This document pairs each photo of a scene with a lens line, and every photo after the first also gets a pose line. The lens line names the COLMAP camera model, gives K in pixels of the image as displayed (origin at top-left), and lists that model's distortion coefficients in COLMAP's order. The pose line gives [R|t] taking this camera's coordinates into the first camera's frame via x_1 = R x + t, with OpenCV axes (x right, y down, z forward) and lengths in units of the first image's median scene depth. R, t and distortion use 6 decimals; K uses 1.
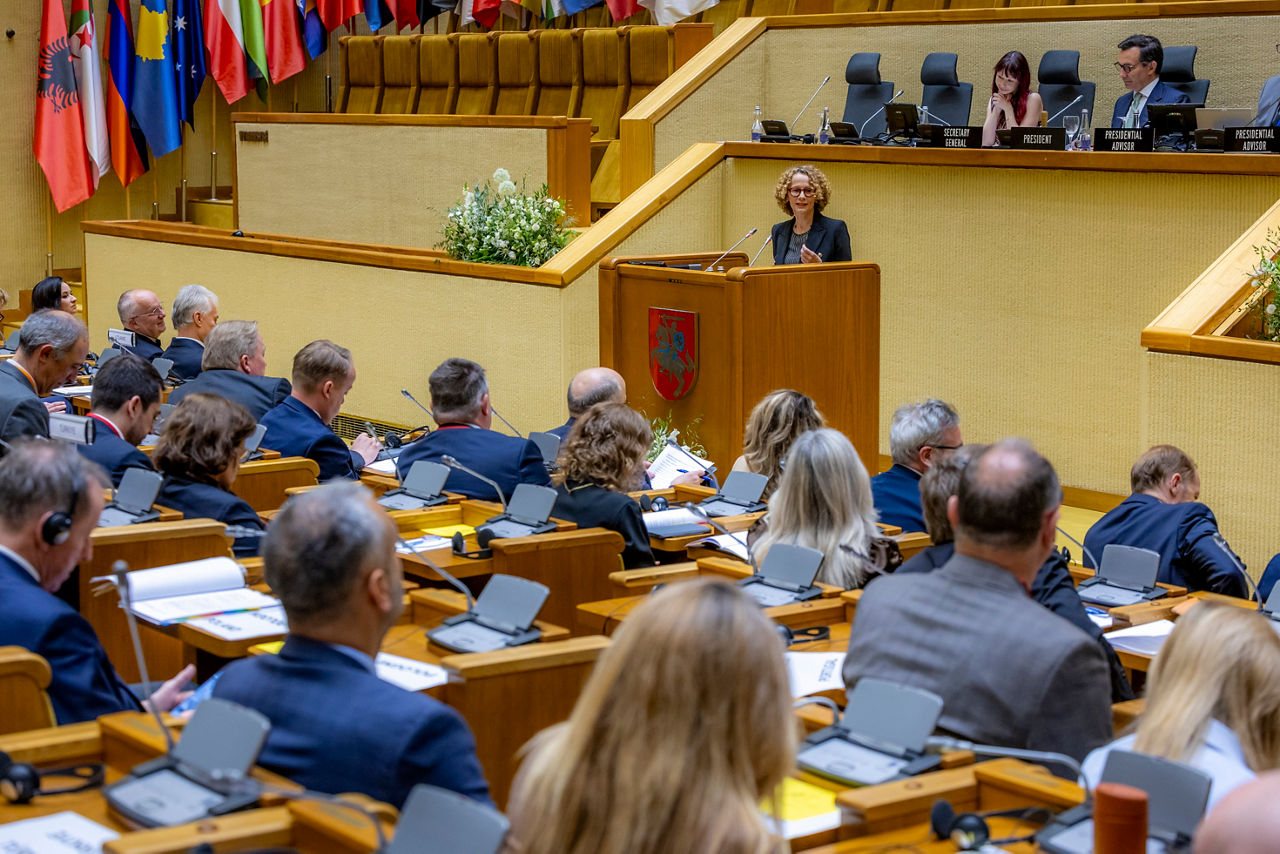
lens RADIAL K [[2624.6, 0, 640.0], [0, 2624.6, 427.0], [0, 0, 1]] dist [-0.019598, 0.307194]
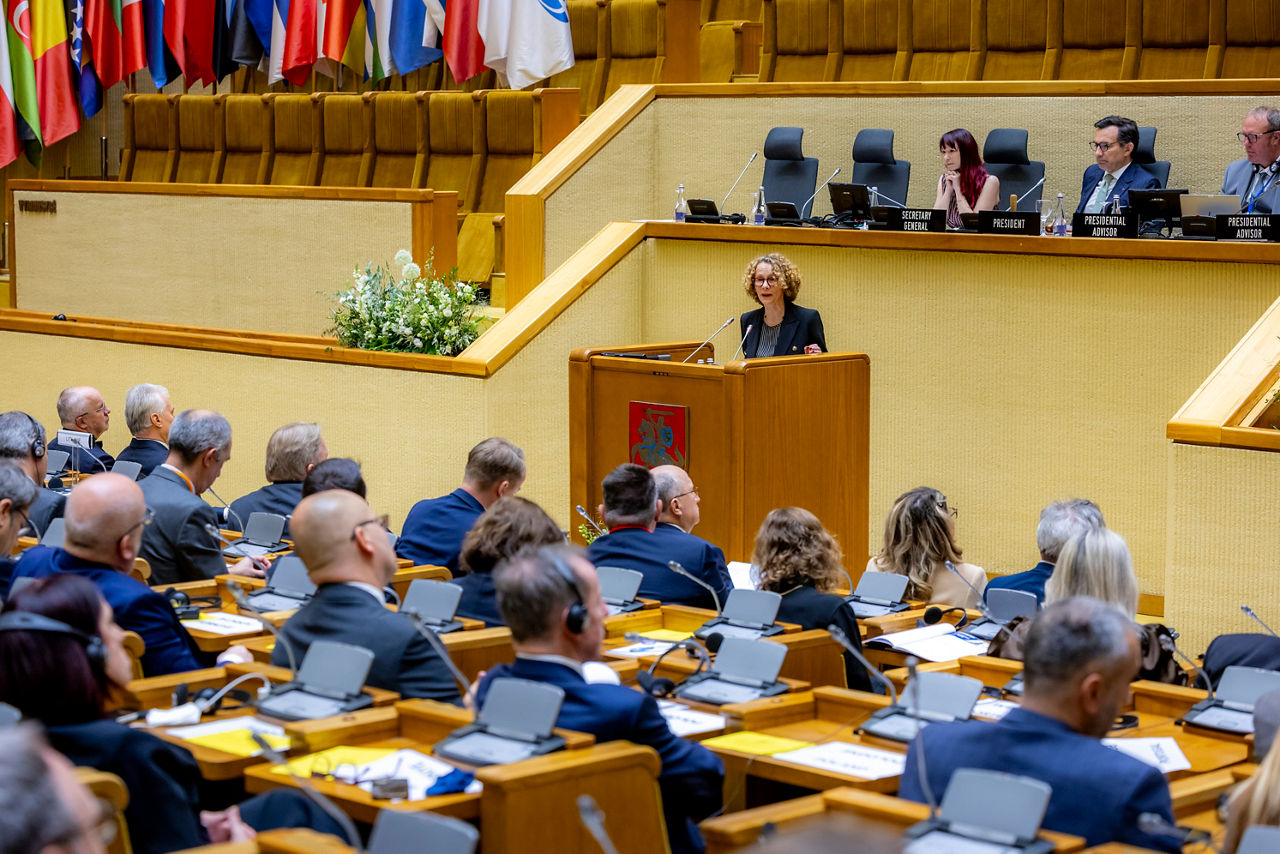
lens RADIAL K [[3076.1, 0, 640.0], [0, 3076.1, 427.0], [0, 0, 1]] dist [-0.027821, 0.389455]
pose [[0.990252, -0.010827, 0.138869, -0.121443], [0.014817, 0.999506, -0.027730, -0.004105], [-0.138500, 0.029518, 0.989922, -0.090402]]
